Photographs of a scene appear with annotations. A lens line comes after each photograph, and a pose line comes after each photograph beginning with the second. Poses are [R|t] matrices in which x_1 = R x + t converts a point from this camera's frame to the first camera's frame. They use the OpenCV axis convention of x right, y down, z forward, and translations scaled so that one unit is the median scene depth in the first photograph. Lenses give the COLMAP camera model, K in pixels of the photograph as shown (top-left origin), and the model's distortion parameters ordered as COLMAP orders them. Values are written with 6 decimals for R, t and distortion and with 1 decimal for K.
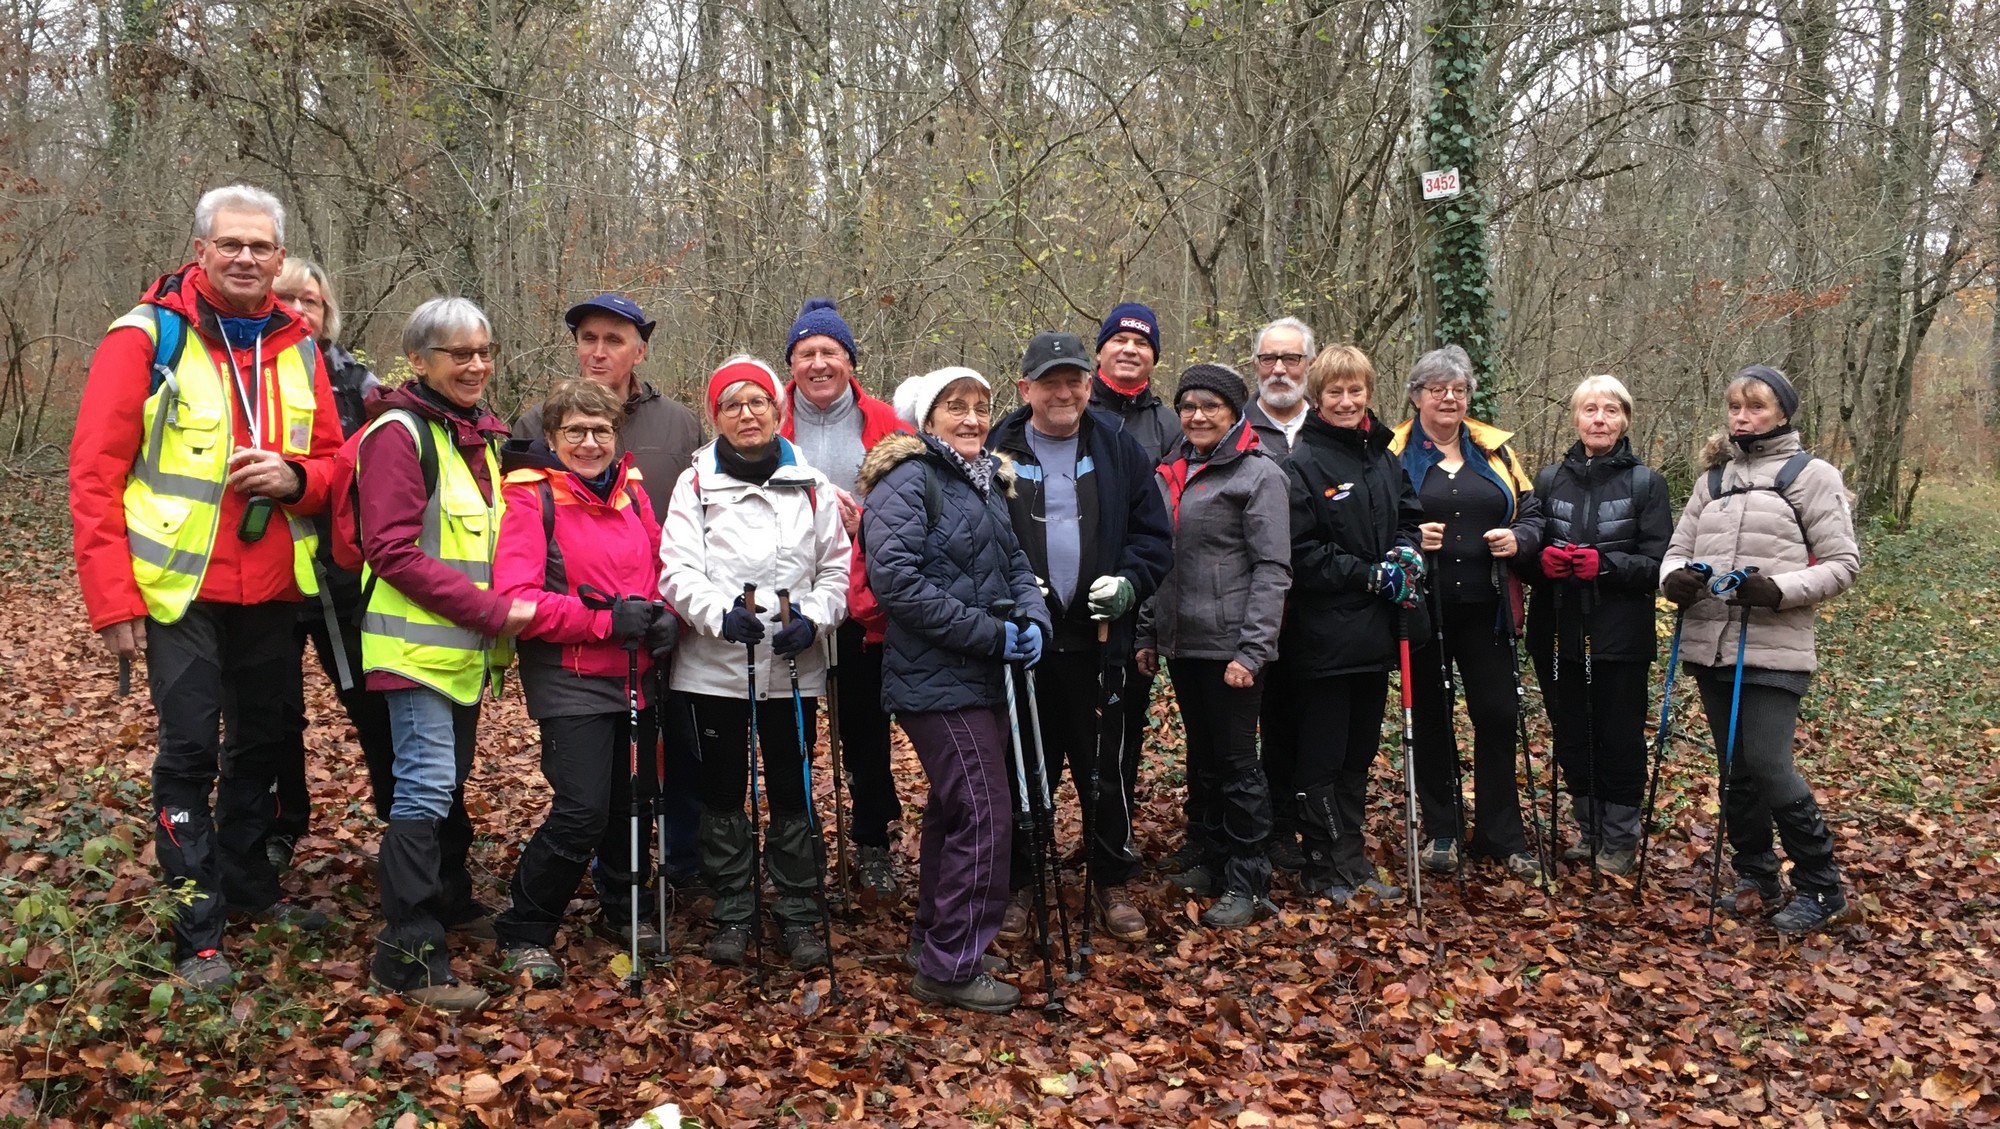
lens RADIAL K [[1706.5, 0, 1000.0], [0, 1706.5, 564.5], [0, 0, 1]] dist [0.076821, -0.000610]
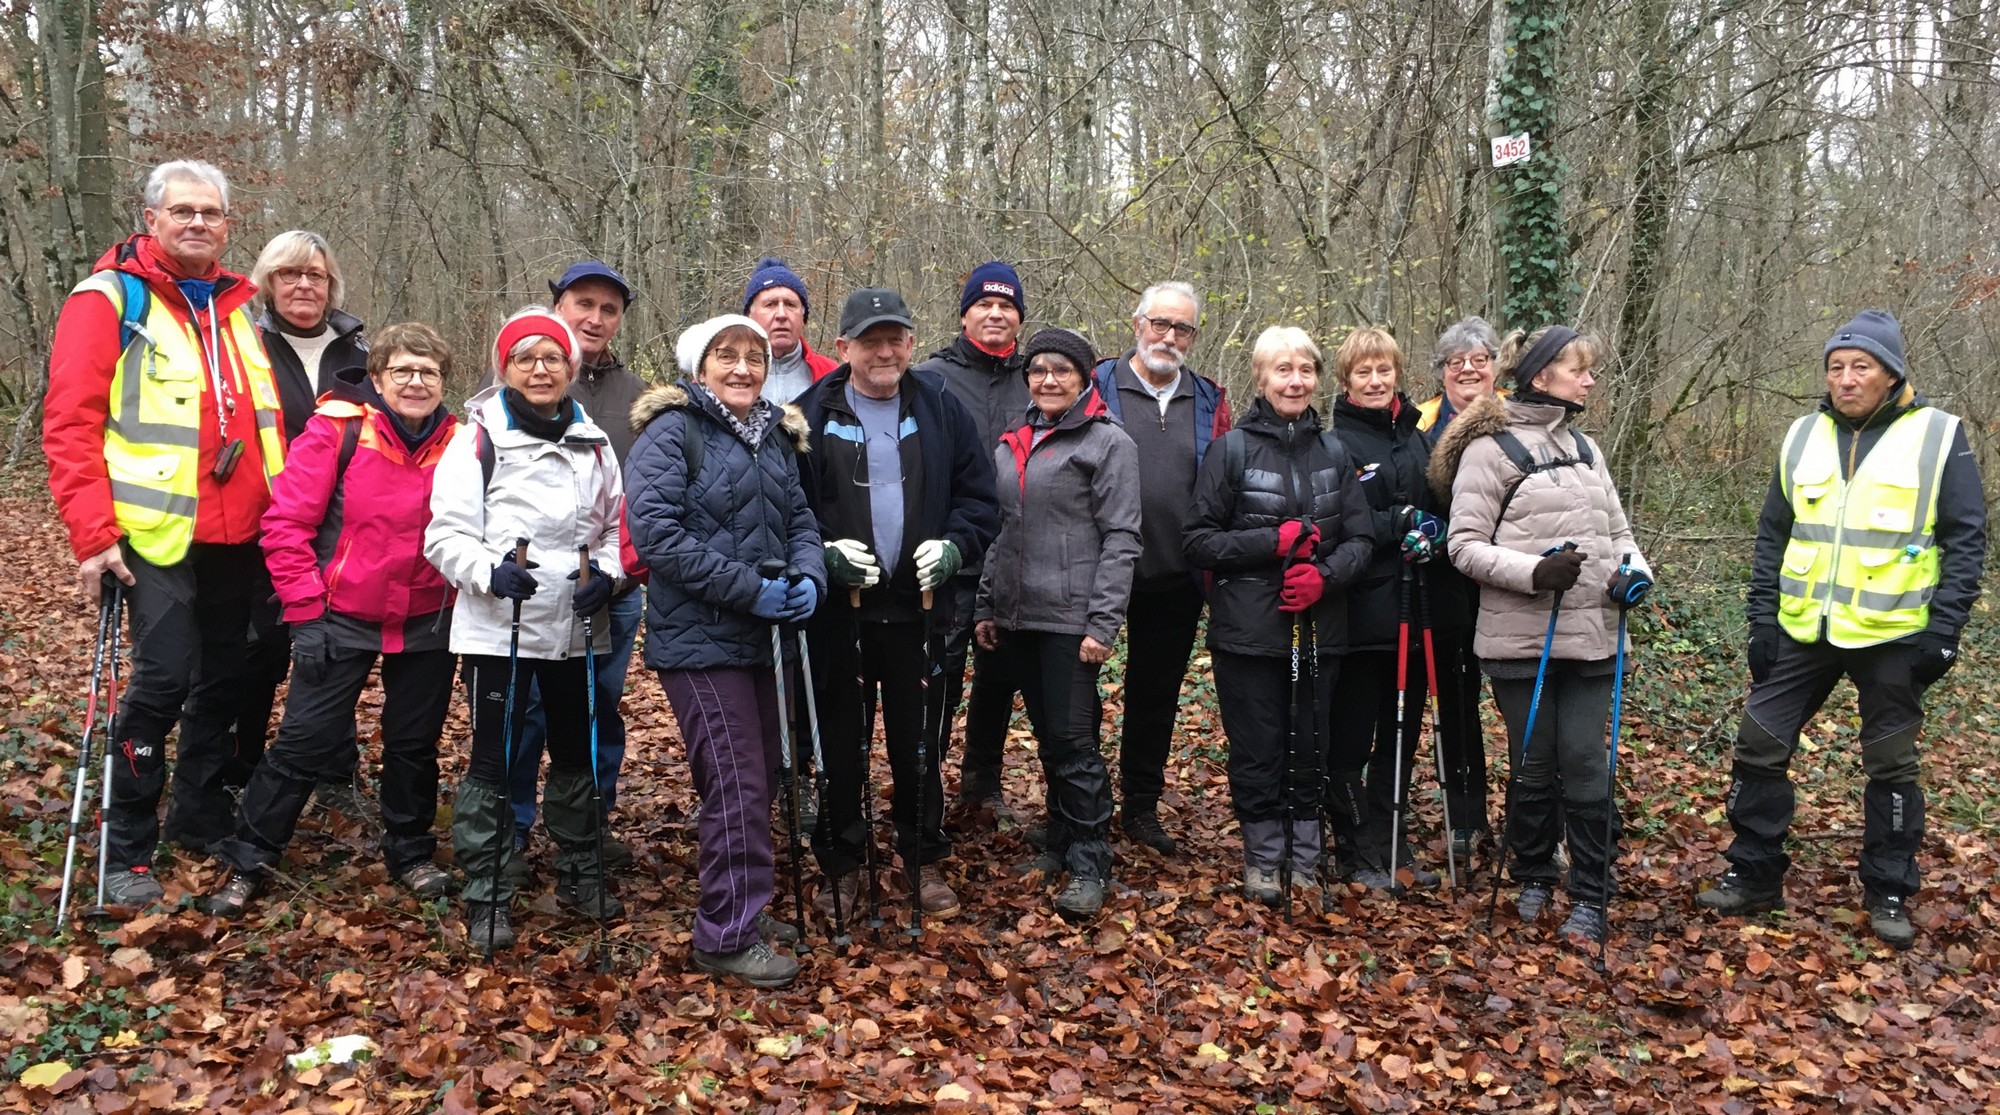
lens RADIAL K [[1701.7, 0, 1038.1], [0, 1701.7, 552.9], [0, 0, 1]] dist [0.246405, -0.497417]
pose [[0.986182, 0.024375, -0.163864, 0.273820], [-0.025335, 0.999672, -0.003772, 0.016223], [0.163718, 0.007872, 0.986476, 0.031330]]
